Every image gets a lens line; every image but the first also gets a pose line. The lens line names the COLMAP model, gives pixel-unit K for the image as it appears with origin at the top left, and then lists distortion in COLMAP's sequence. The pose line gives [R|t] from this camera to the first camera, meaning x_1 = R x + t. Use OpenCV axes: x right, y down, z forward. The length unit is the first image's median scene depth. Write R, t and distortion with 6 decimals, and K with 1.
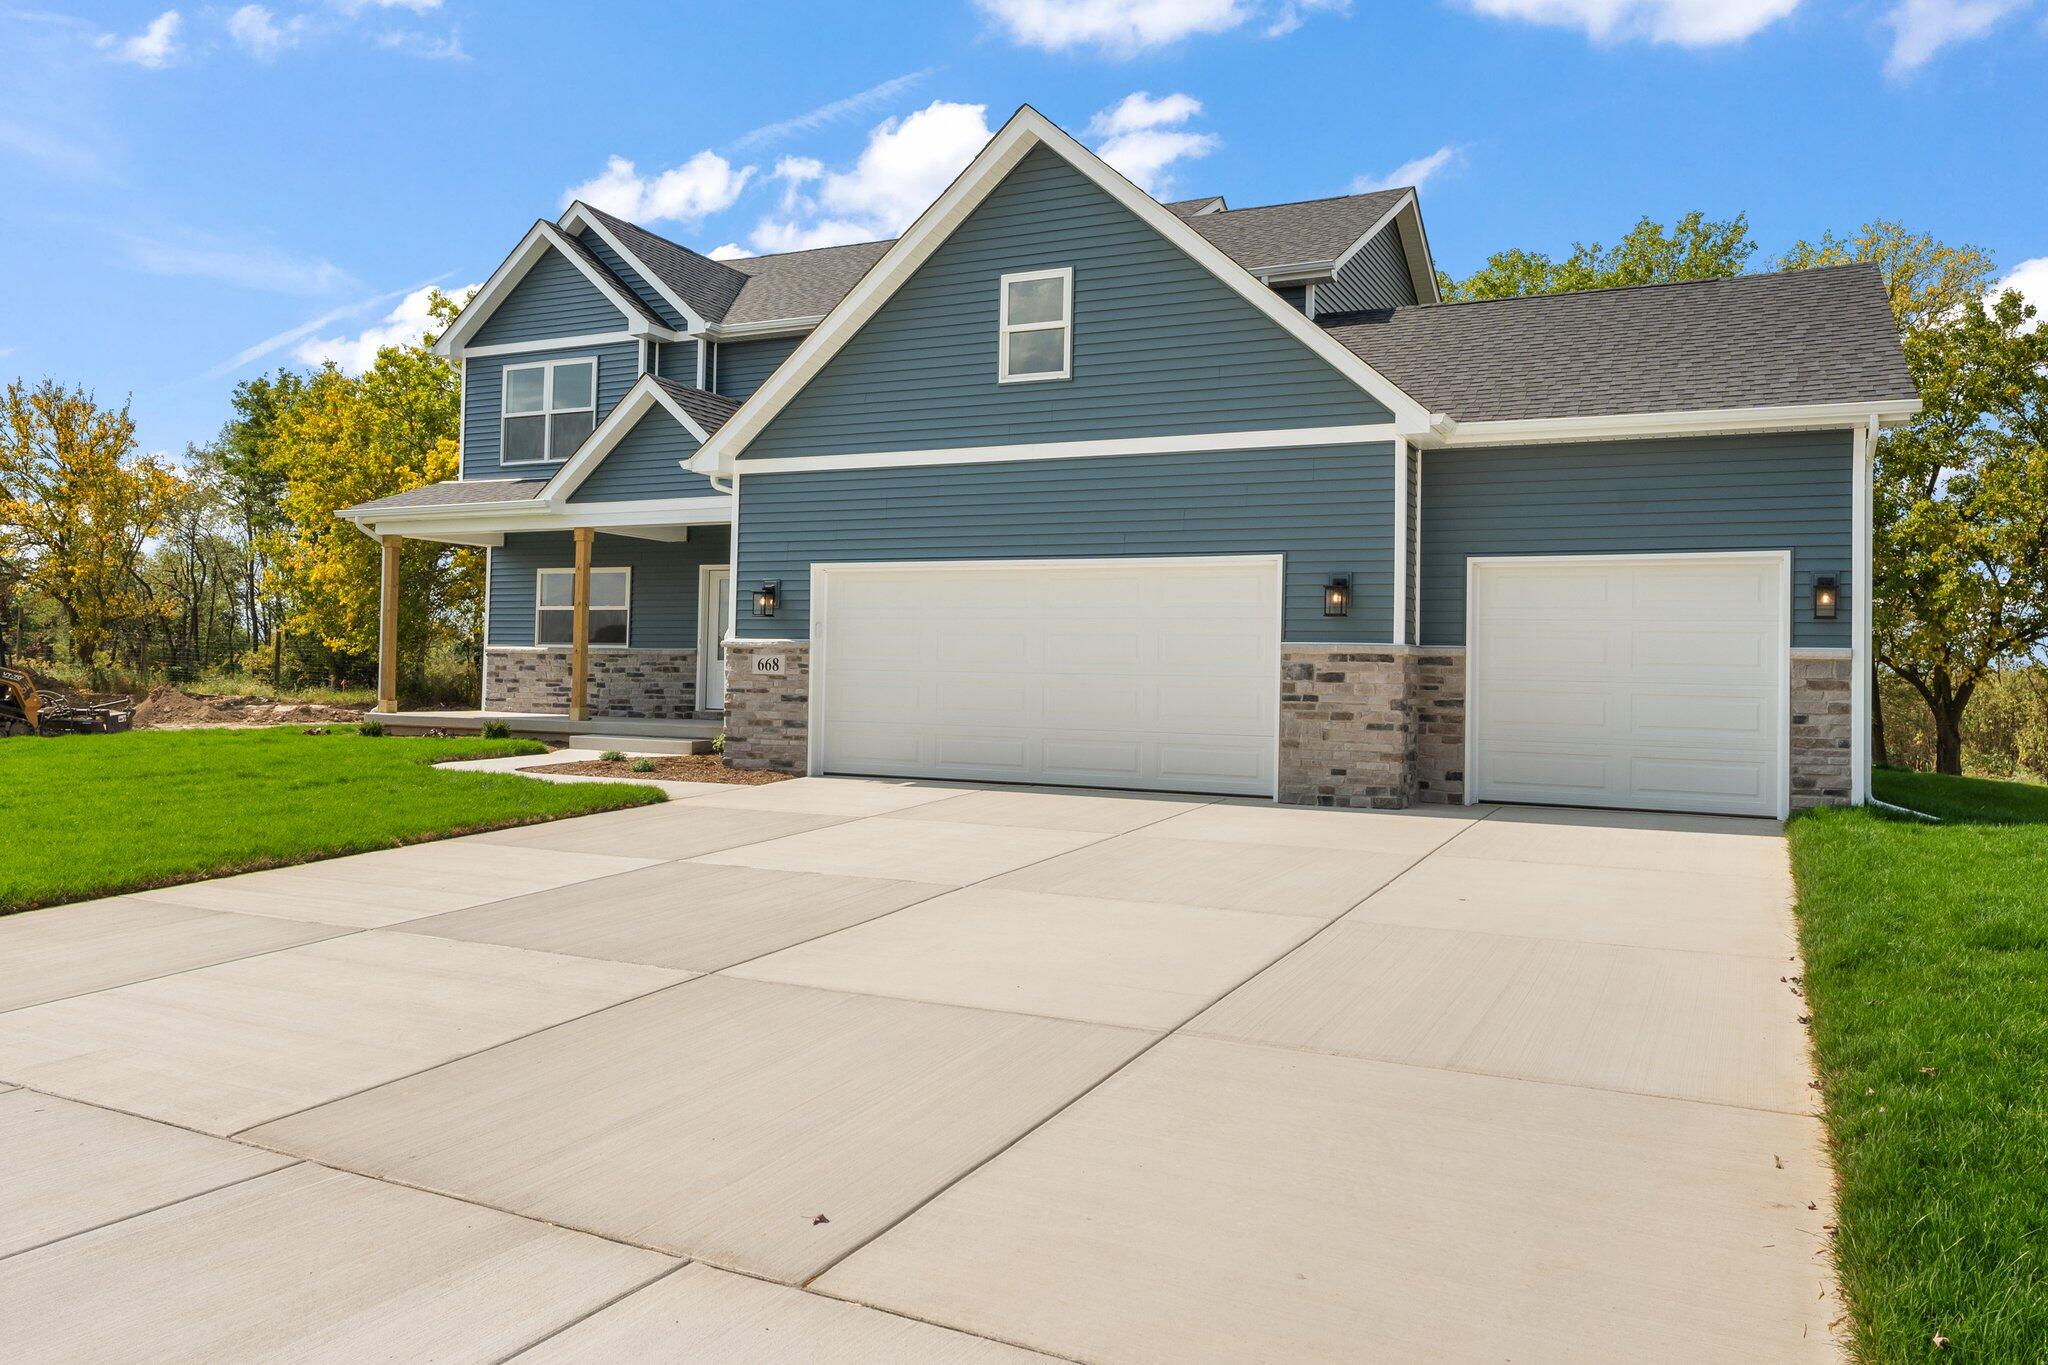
lens RADIAL K [[1530.8, 0, 1013.0], [0, 1530.8, 639.0], [0, 0, 1]] dist [-0.015966, 0.001079]
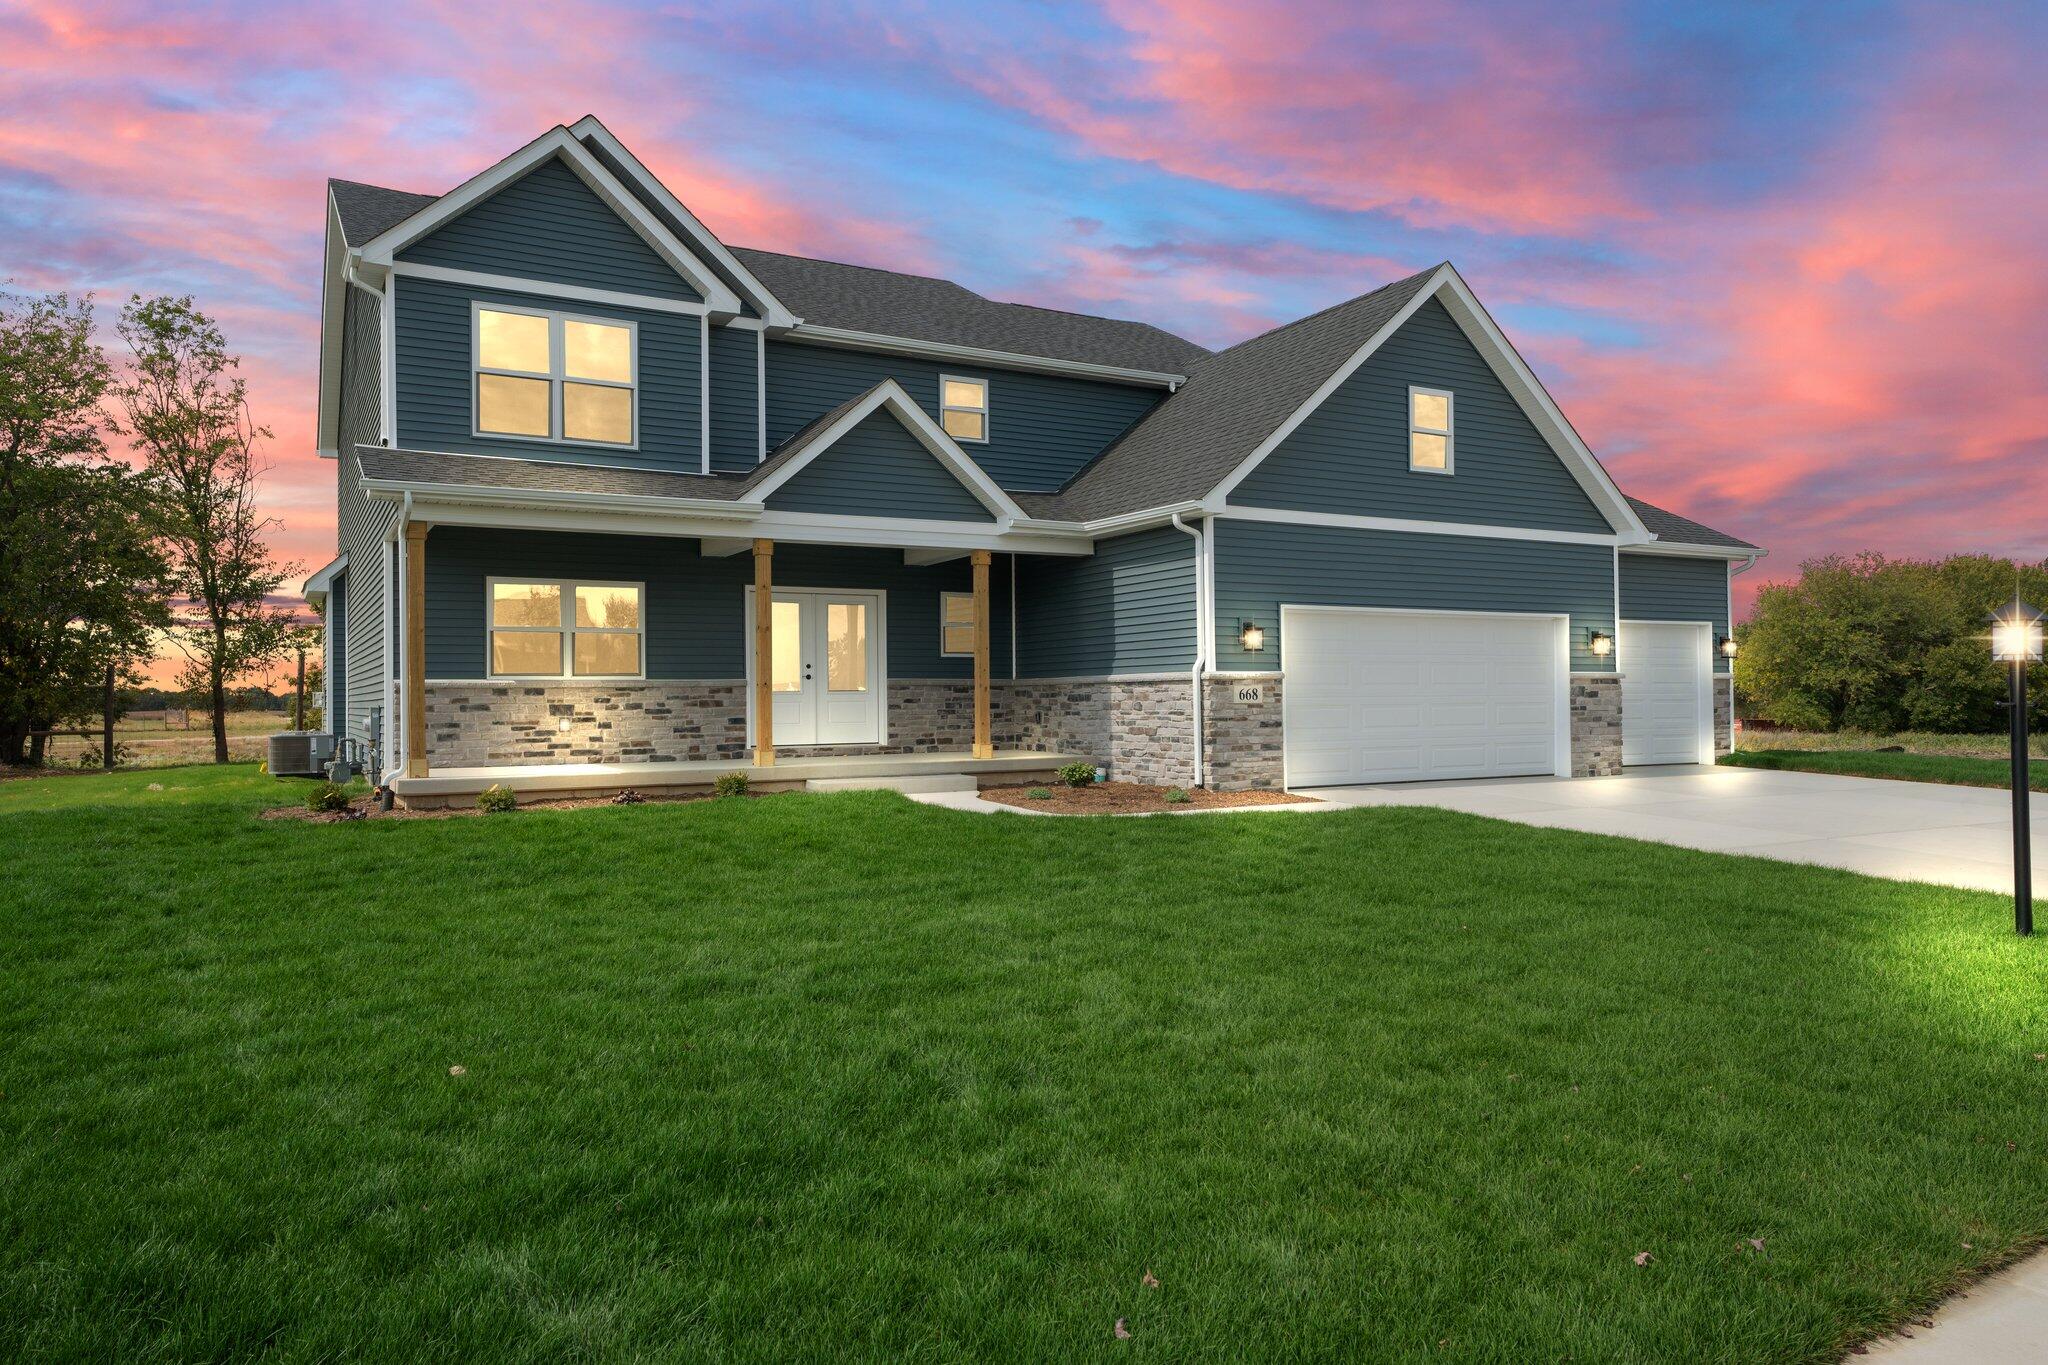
lens RADIAL K [[1366.7, 0, 1024.2], [0, 1366.7, 684.6], [0, 0, 1]] dist [0.008082, -0.011998]
pose [[0.560791, -0.016913, 0.827785, -1.060377], [-0.002546, 0.999751, 0.022152, -0.011761], [-0.827953, -0.014530, 0.560609, 0.578897]]
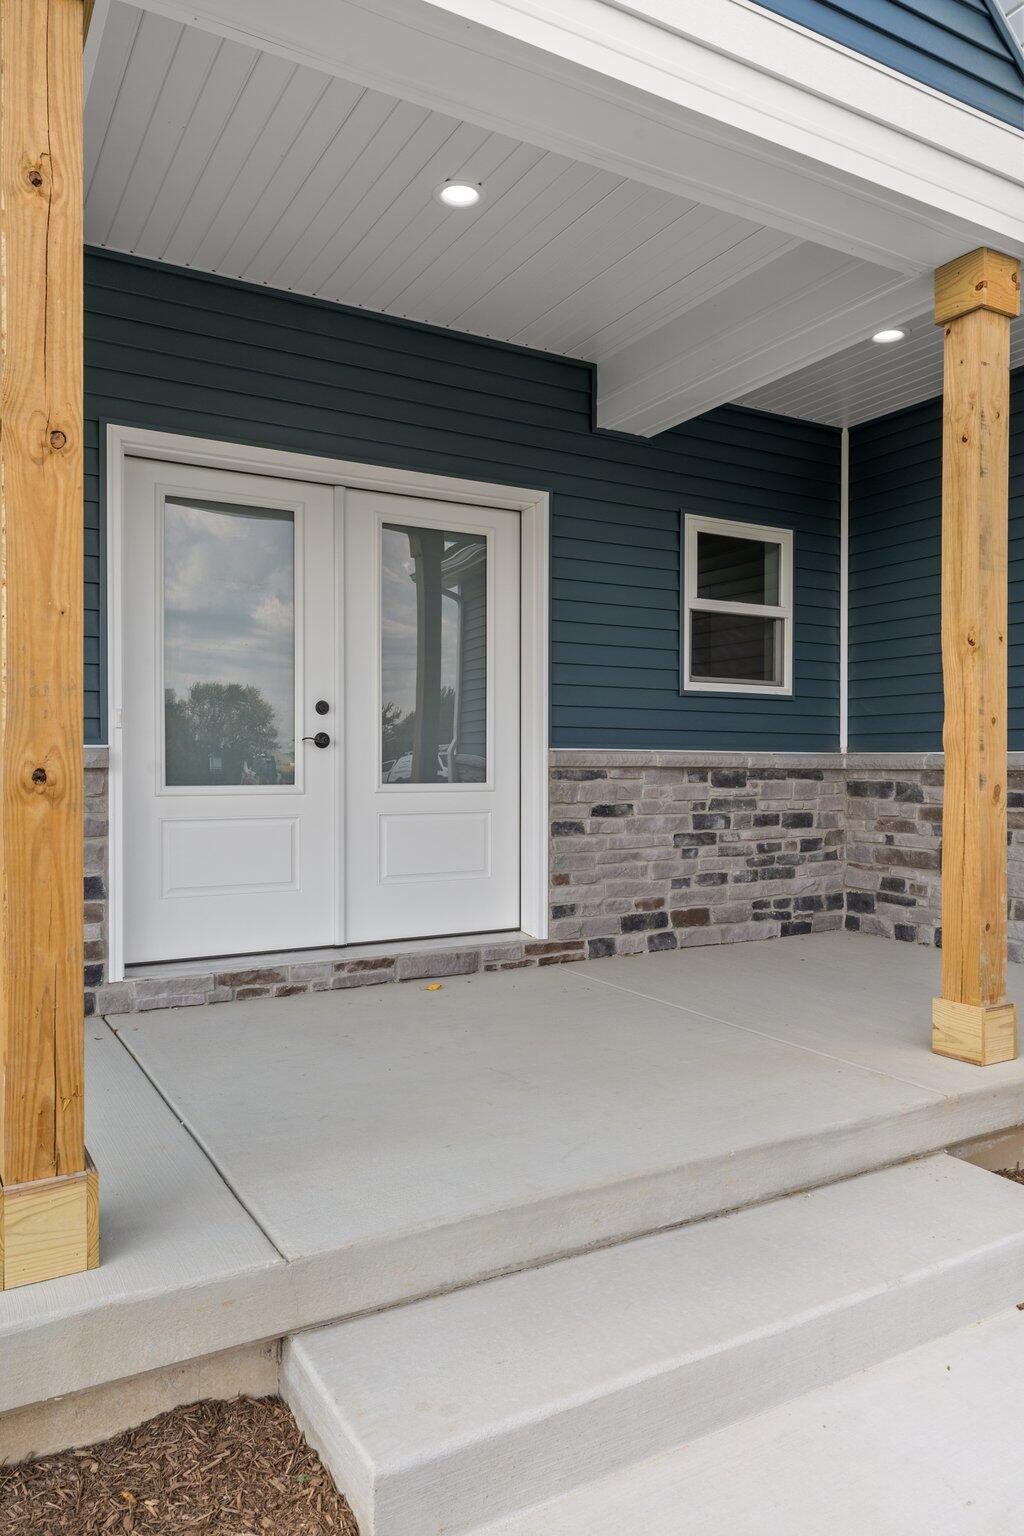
lens RADIAL K [[1025.0, 0, 508.3], [0, 1025.0, 767.0], [0, 0, 1]] dist [0.008082, -0.011998]
pose [[0.555574, -0.024008, 0.831120, -0.431569], [-0.014295, 0.999160, 0.038417, 0.003072], [-0.831344, -0.033225, 0.554764, 1.161033]]
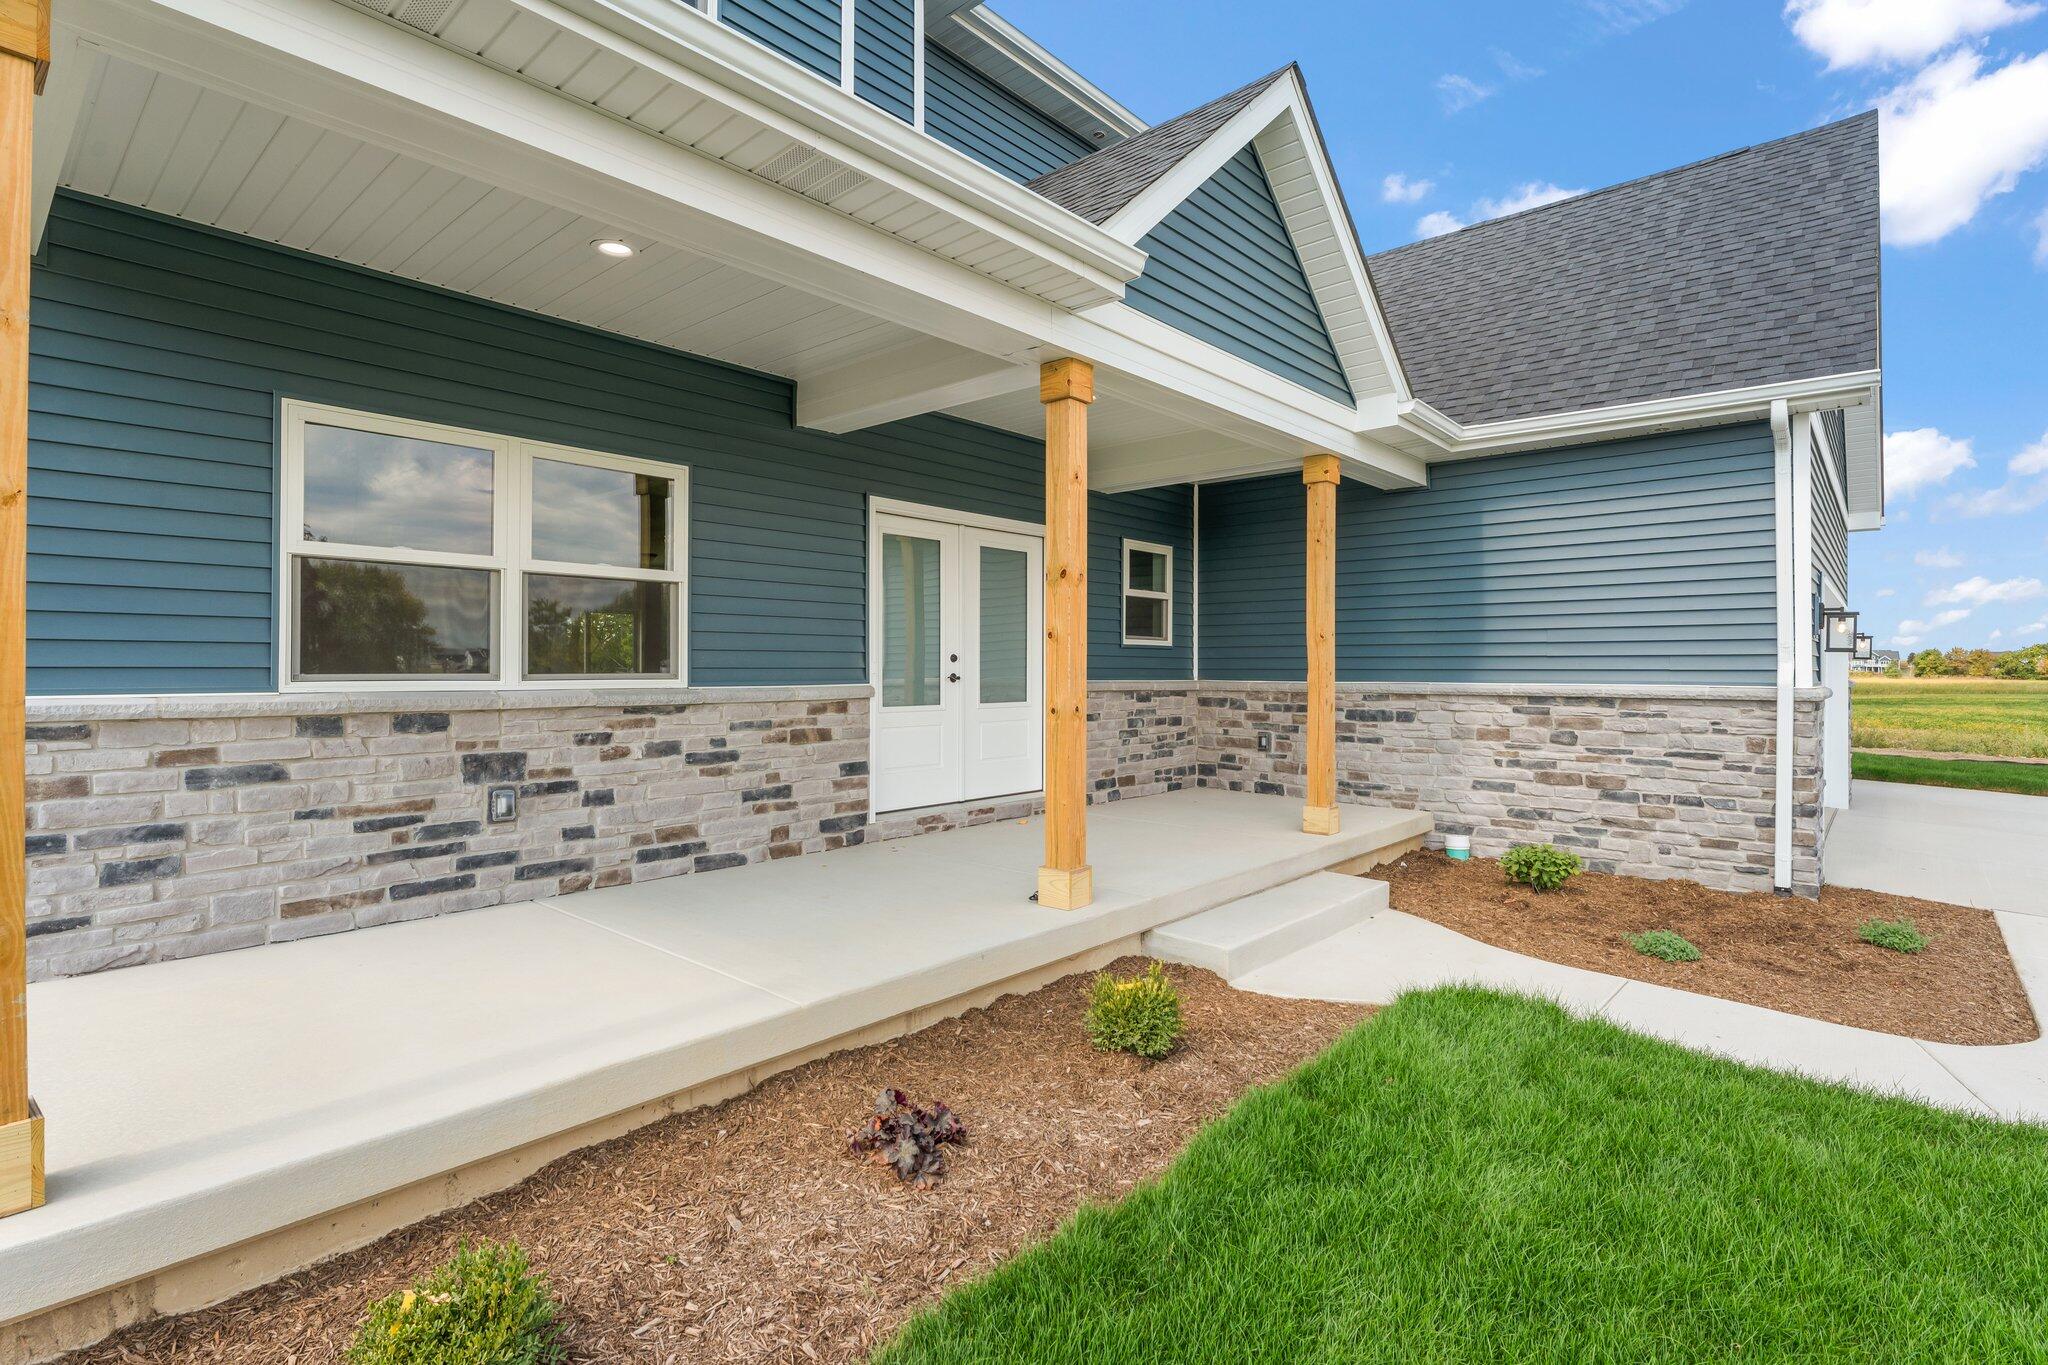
lens RADIAL K [[978.9, 0, 1015.7], [0, 978.9, 663.7], [0, 0, 1]] dist [-0.006913, -0.000566]
pose [[0.266629, -0.016319, 0.963661, -0.644306], [-0.025498, 0.999387, 0.023979, -0.010340], [-0.963462, -0.030965, 0.266050, 1.213120]]
